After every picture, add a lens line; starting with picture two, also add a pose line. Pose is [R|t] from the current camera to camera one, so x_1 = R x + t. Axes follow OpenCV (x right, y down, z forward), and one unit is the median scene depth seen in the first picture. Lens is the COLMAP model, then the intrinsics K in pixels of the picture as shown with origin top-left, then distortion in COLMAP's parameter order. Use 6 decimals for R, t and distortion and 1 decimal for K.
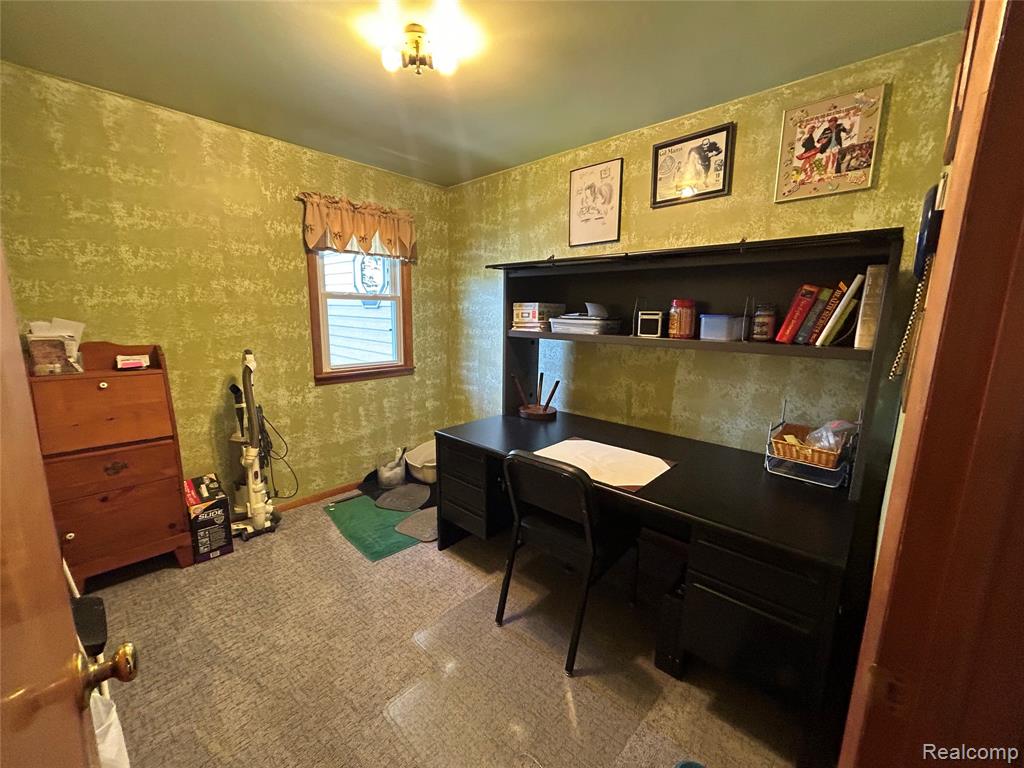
lens RADIAL K [[412.9, 0, 511.0], [0, 412.9, 385.9], [0, 0, 1]] dist [-0.000144, -0.000118]
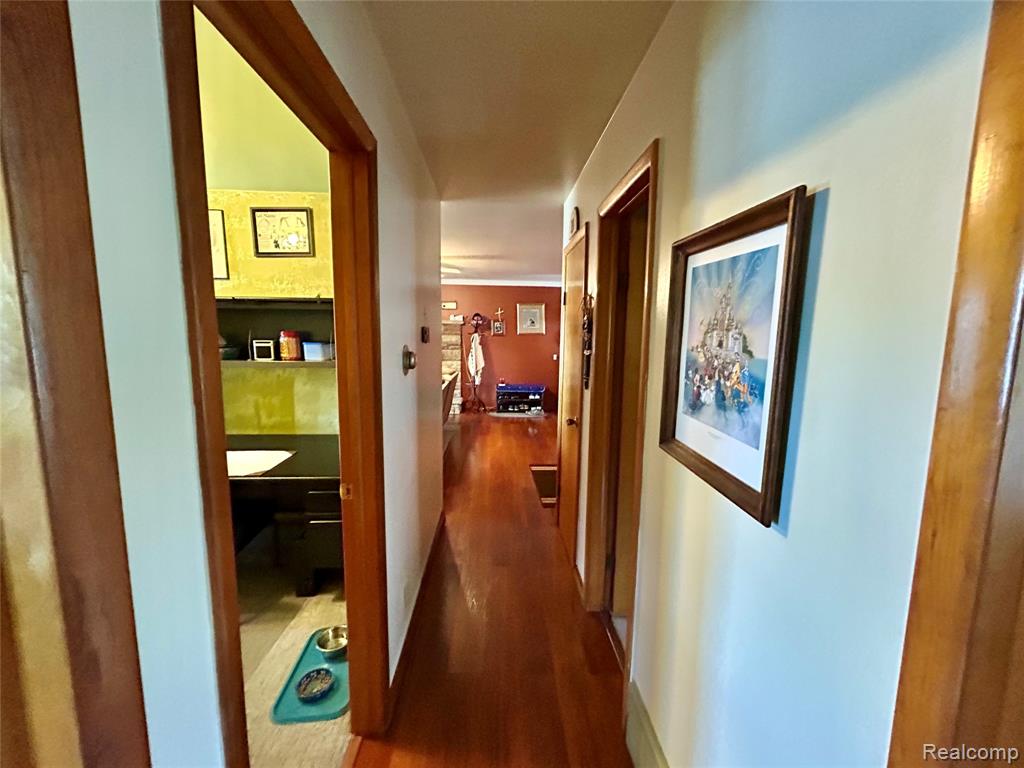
lens RADIAL K [[412.9, 0, 509.3], [0, 412.9, 386.3], [0, 0, 1]] dist [-0.000144, -0.000118]
pose [[0.697656, -0.099355, 0.709510, -0.048601], [0.122444, 0.992302, 0.018557, 0.028310], [-0.705892, 0.073929, 0.704451, -0.396766]]
